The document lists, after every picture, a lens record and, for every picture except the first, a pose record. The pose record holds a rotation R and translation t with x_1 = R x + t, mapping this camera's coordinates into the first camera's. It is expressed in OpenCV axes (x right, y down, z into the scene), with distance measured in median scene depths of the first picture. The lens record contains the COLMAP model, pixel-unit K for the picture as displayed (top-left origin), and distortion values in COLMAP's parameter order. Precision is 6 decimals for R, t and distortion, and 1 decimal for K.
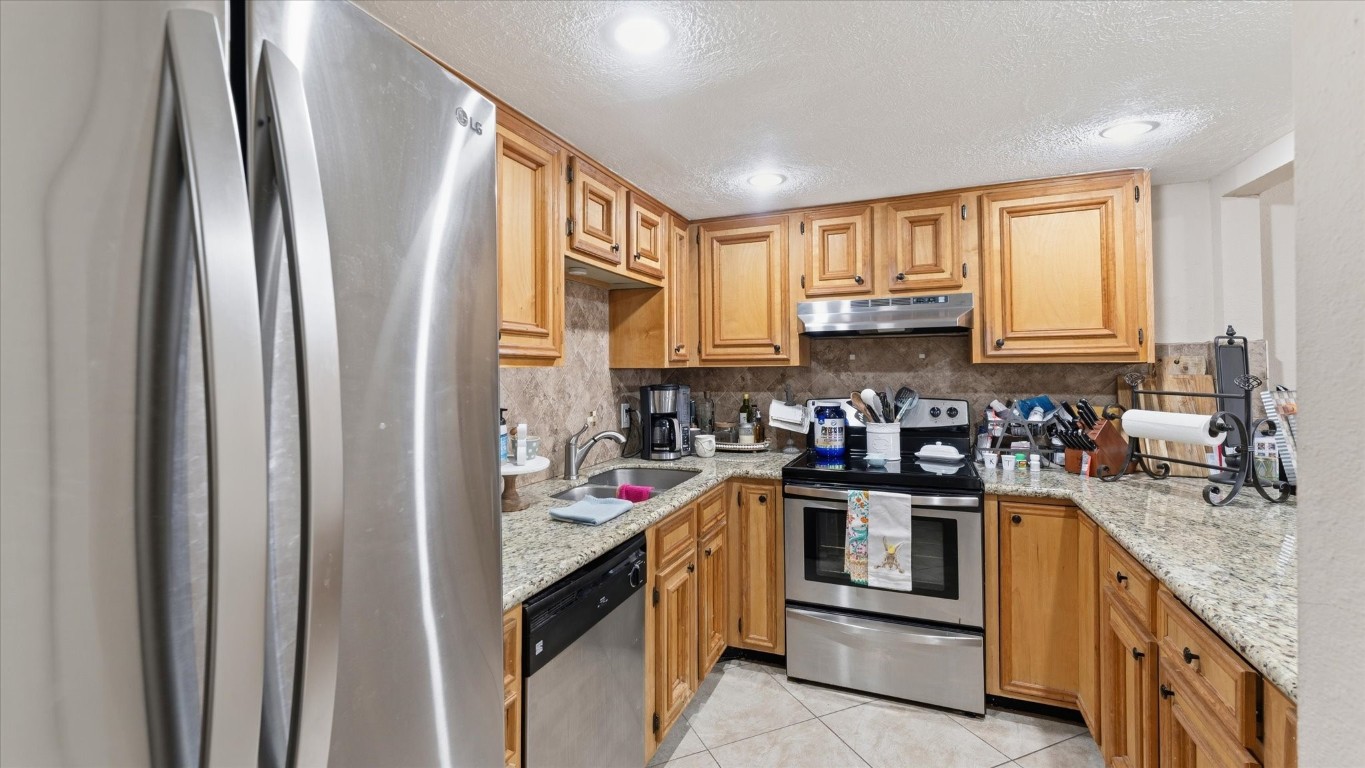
lens RADIAL K [[556.6, 0, 682.5], [0, 556.6, 384.0], [0, 0, 1]] dist [0.001062, 0.000024]
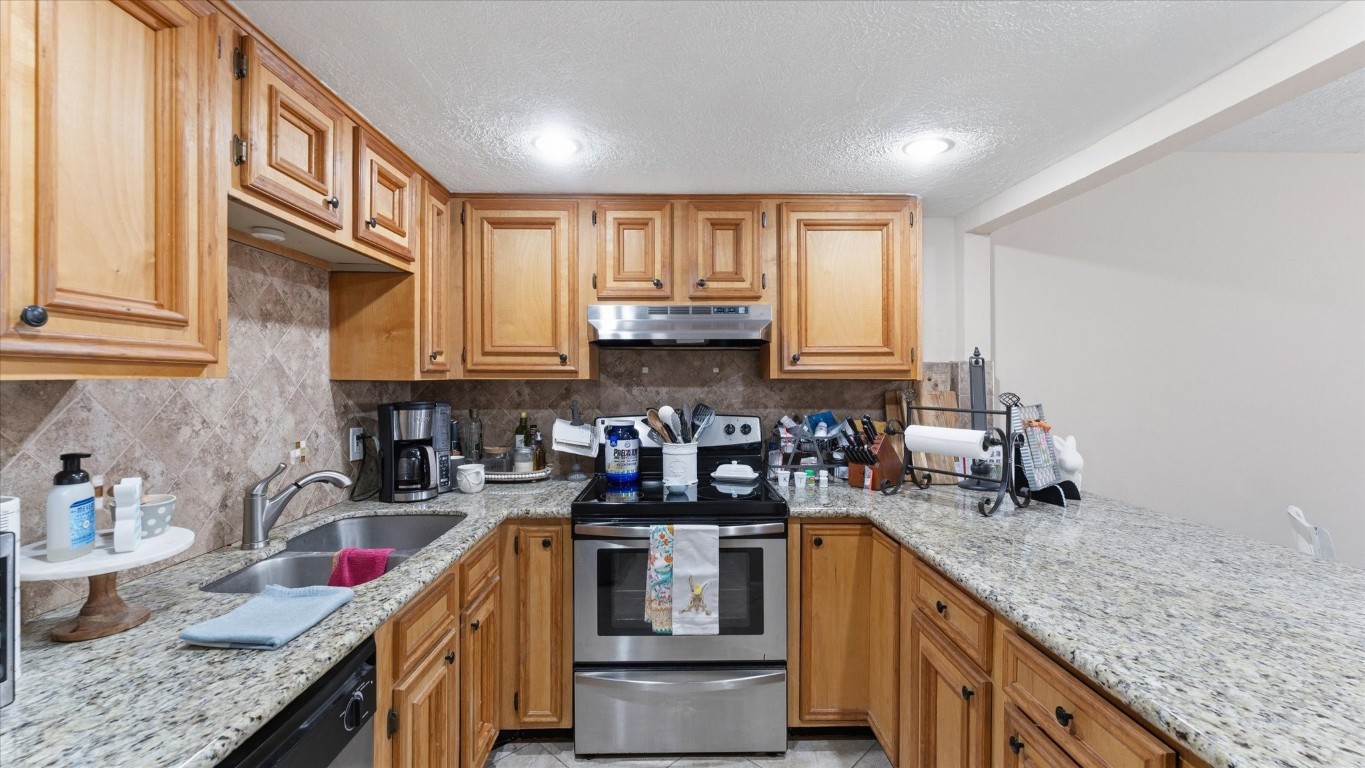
lens RADIAL K [[556.6, 0, 682.5], [0, 556.6, 384.0], [0, 0, 1]] dist [0.001062, 0.000024]
pose [[0.918230, 0.006541, 0.395994, 0.003212], [0.002113, 0.999768, -0.021414, -0.007997], [-0.396042, 0.020499, 0.918003, 0.185979]]
